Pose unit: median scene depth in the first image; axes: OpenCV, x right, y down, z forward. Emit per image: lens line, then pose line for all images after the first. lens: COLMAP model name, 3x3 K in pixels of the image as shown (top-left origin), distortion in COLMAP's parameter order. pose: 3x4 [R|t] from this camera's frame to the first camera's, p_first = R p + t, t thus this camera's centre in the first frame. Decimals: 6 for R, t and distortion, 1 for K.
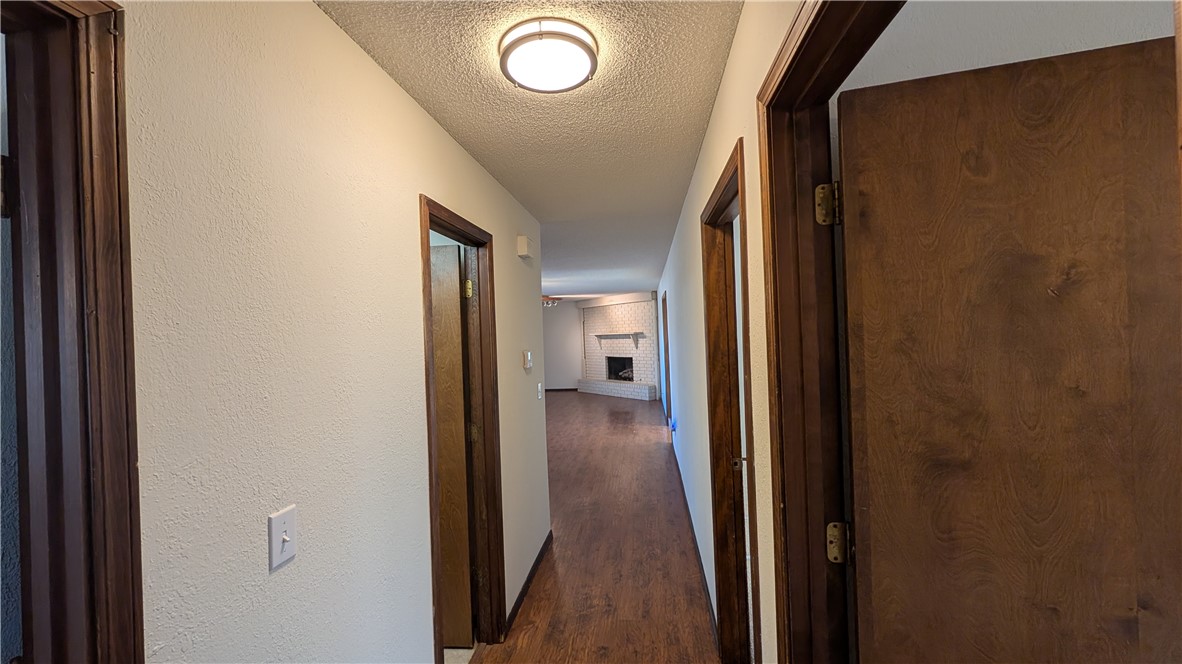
lens RADIAL K [[441.5, 0, 585.6], [0, 441.5, 330.9], [0, 0, 1]] dist [-0.002545, -0.000113]
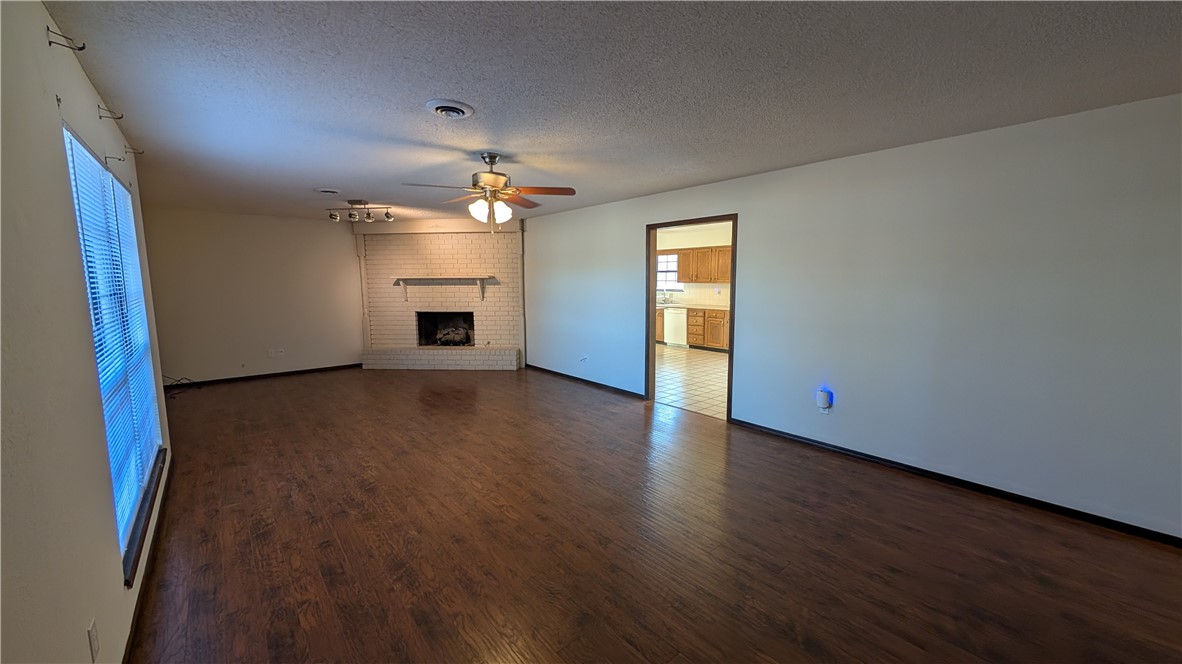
lens RADIAL K [[441.5, 0, 588.6], [0, 441.5, 334.4], [0, 0, 1]] dist [-0.002545, -0.000113]
pose [[0.666707, -0.062393, 0.742704, -0.291762], [-0.025471, 0.994001, 0.106368, 0.015822], [-0.744885, -0.089834, 0.661118, 0.388214]]
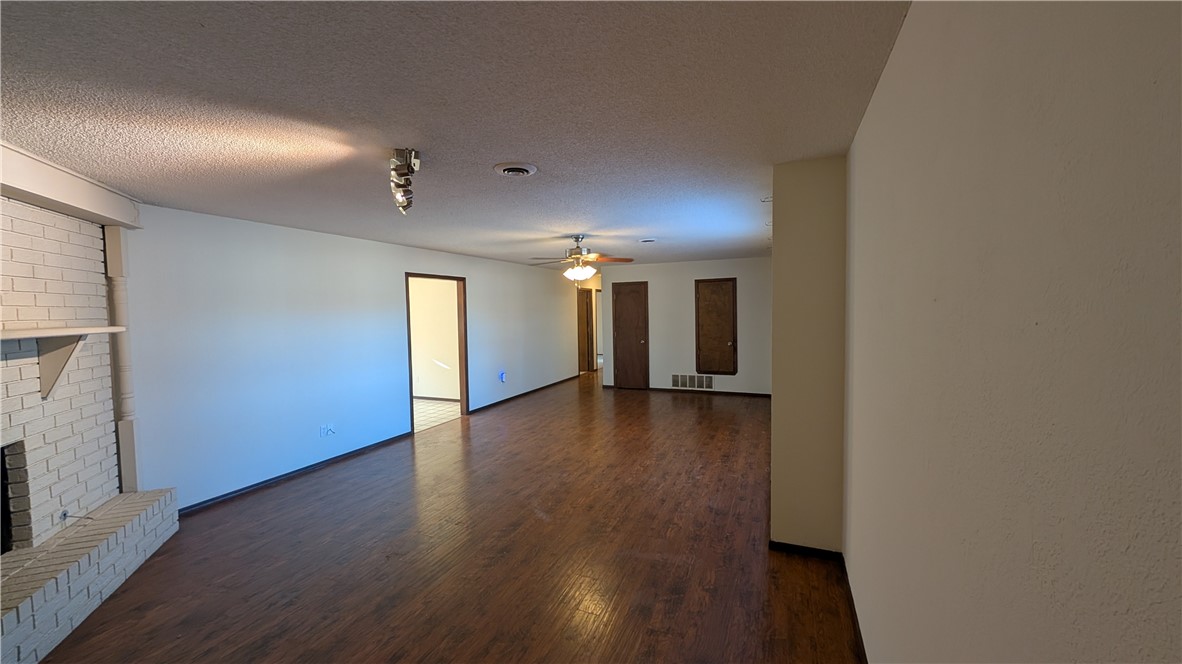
lens RADIAL K [[441.5, 0, 587.1], [0, 441.5, 331.0], [0, 0, 1]] dist [-0.002545, -0.000113]
pose [[-0.960205, 0.039576, 0.276479, -0.233790], [0.050421, 0.998208, 0.032225, 0.011043], [-0.274709, 0.044883, -0.960479, 1.101767]]
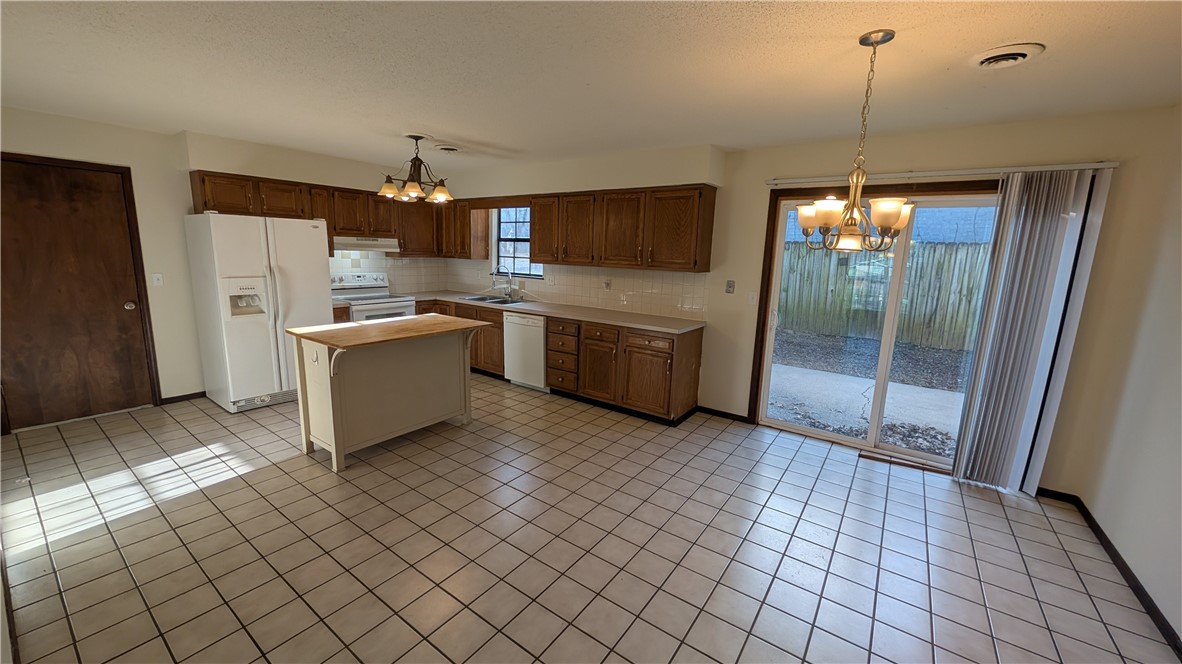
lens RADIAL K [[441.5, 0, 587.5], [0, 441.5, 329.1], [0, 0, 1]] dist [-0.002545, -0.000113]
pose [[0.462720, -0.105758, 0.880173, -0.089735], [-0.059230, 0.986952, 0.149726, 0.006997], [-0.884523, -0.121414, 0.450419, 0.486787]]
